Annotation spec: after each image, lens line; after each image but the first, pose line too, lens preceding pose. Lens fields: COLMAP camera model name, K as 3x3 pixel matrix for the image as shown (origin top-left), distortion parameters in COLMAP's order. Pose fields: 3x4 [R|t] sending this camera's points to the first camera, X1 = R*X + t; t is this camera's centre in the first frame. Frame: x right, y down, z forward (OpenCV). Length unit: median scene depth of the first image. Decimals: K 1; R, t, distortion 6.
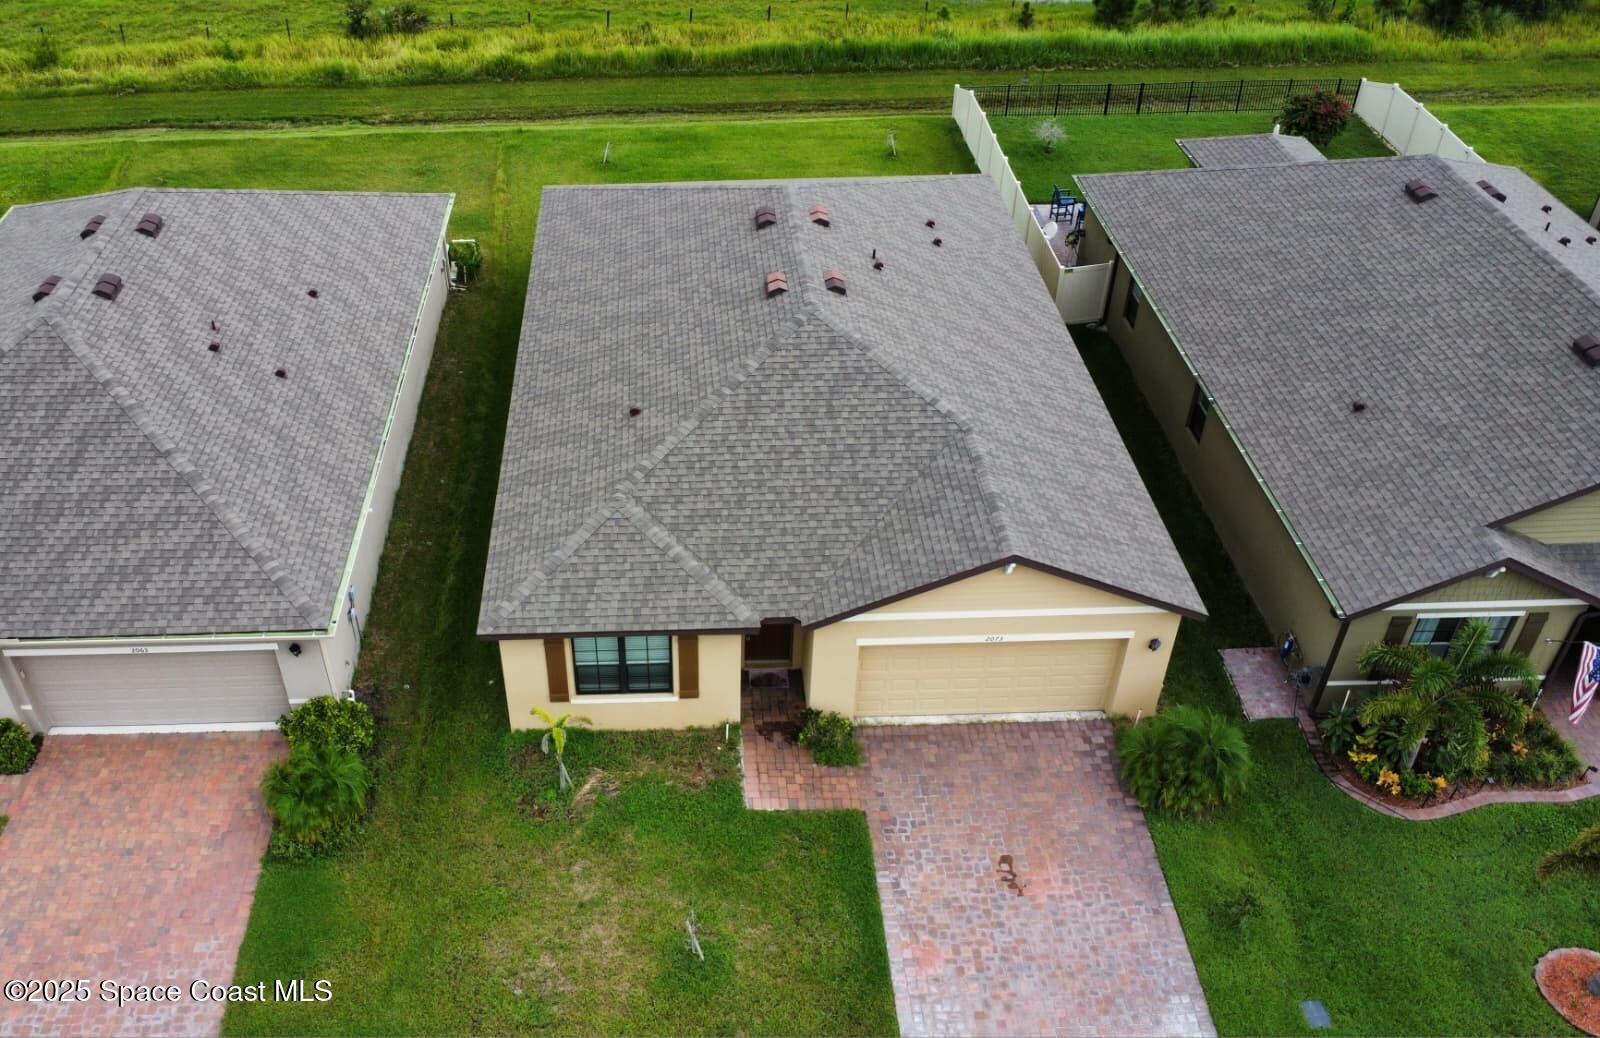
lens RADIAL K [[1332.4, 0, 672.5], [0, 1332.4, 515.6], [0, 0, 1]] dist [-0.023565, -0.017269]
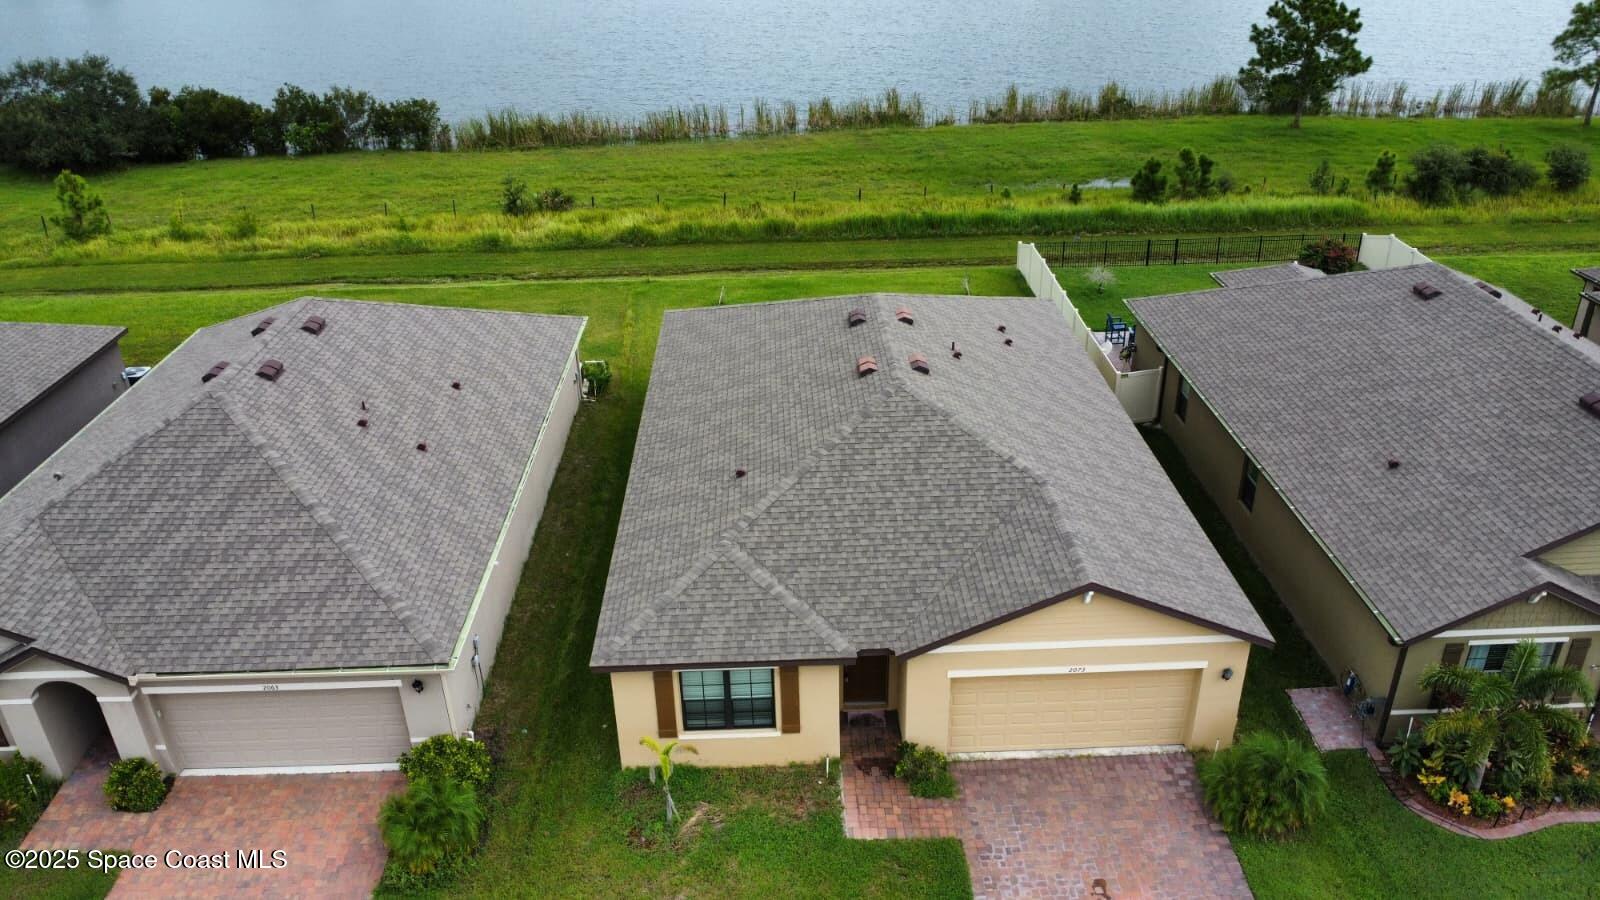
lens RADIAL K [[1154.9, 0, 796.3], [0, 1154.9, 449.2], [0, 0, 1]] dist [-0.034512, 0.003965]
pose [[0.999929, -0.006436, 0.010044, 0.009010], [0.008179, 0.982790, -0.184547, 0.084346], [-0.008683, 0.184616, 0.982772, 0.062391]]
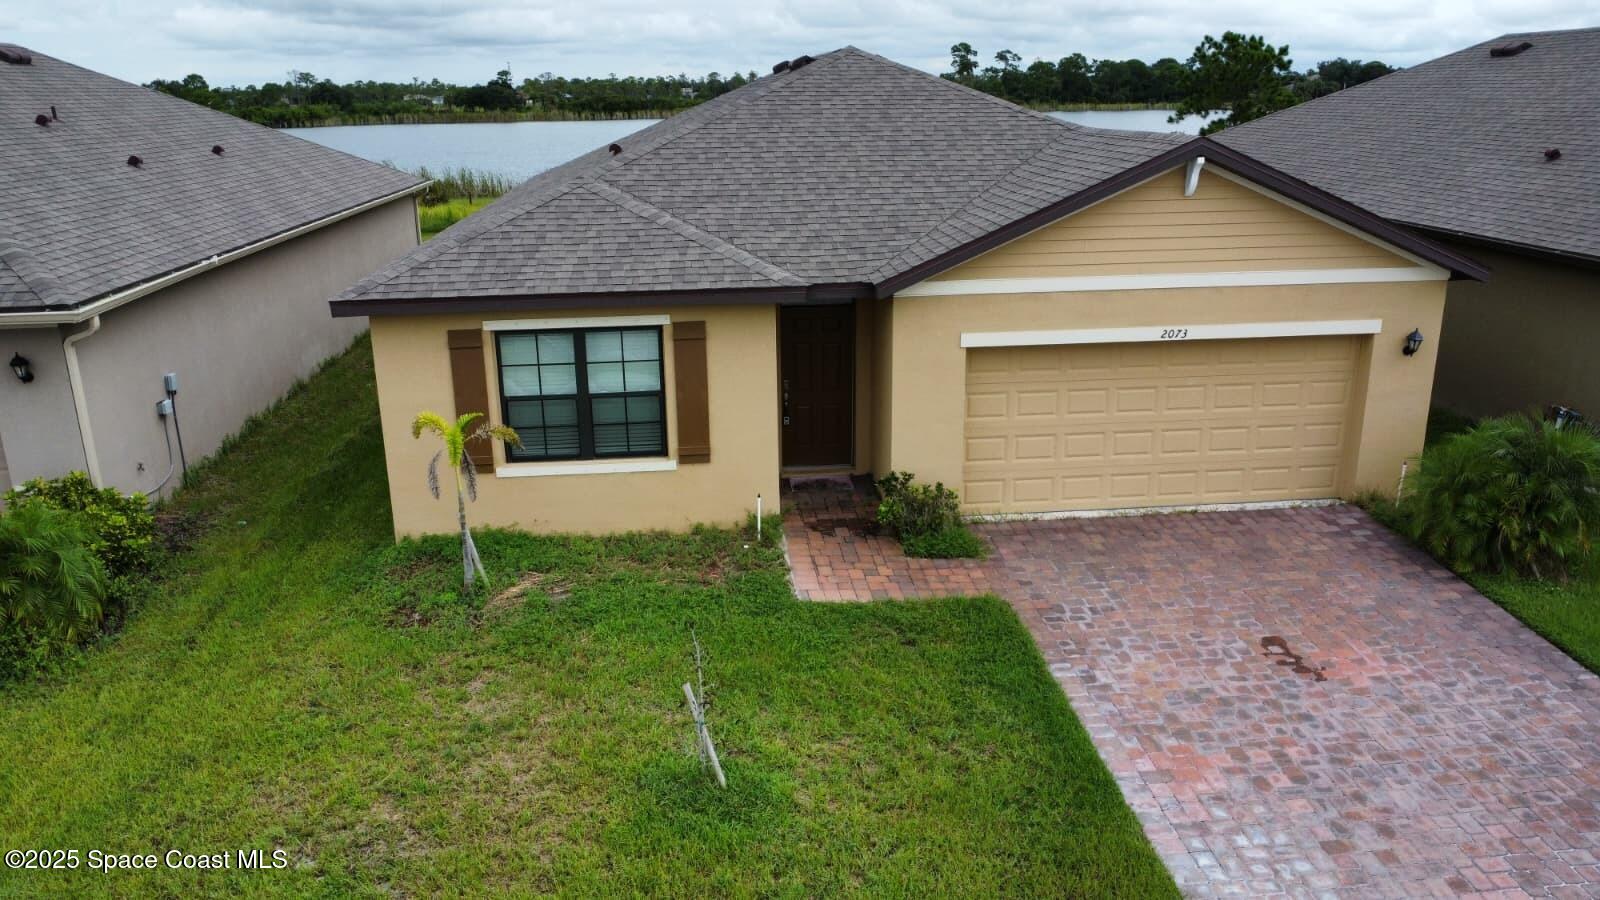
lens RADIAL K [[1154.9, 0, 795.9], [0, 1154.9, 450.9], [0, 0, 1]] dist [-0.034512, 0.003965]
pose [[0.996151, -0.017688, 0.085851, 0.013452], [0.046873, 0.935120, -0.351216, 0.318533], [-0.074068, 0.353889, 0.932350, 0.503638]]
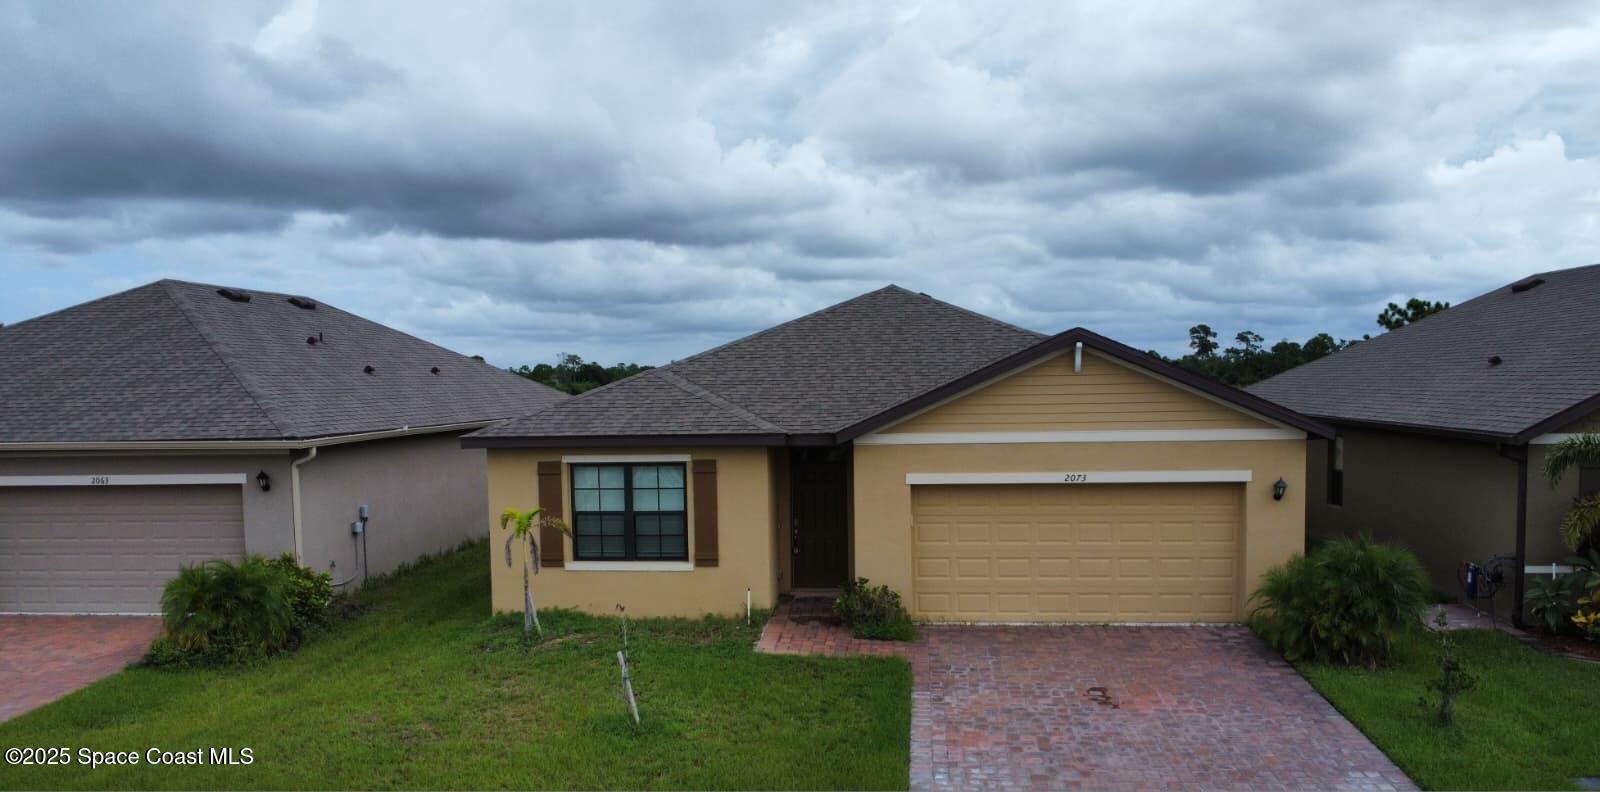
lens RADIAL K [[1183.5, 0, 819.0], [0, 1183.5, 471.2], [0, 0, 1]] dist [-0.026926, -0.008247]
pose [[0.995050, 0.014822, -0.098260, 0.151281], [-0.066438, 0.834549, -0.546913, 0.480133], [0.073896, 0.550734, 0.831403, 0.369890]]
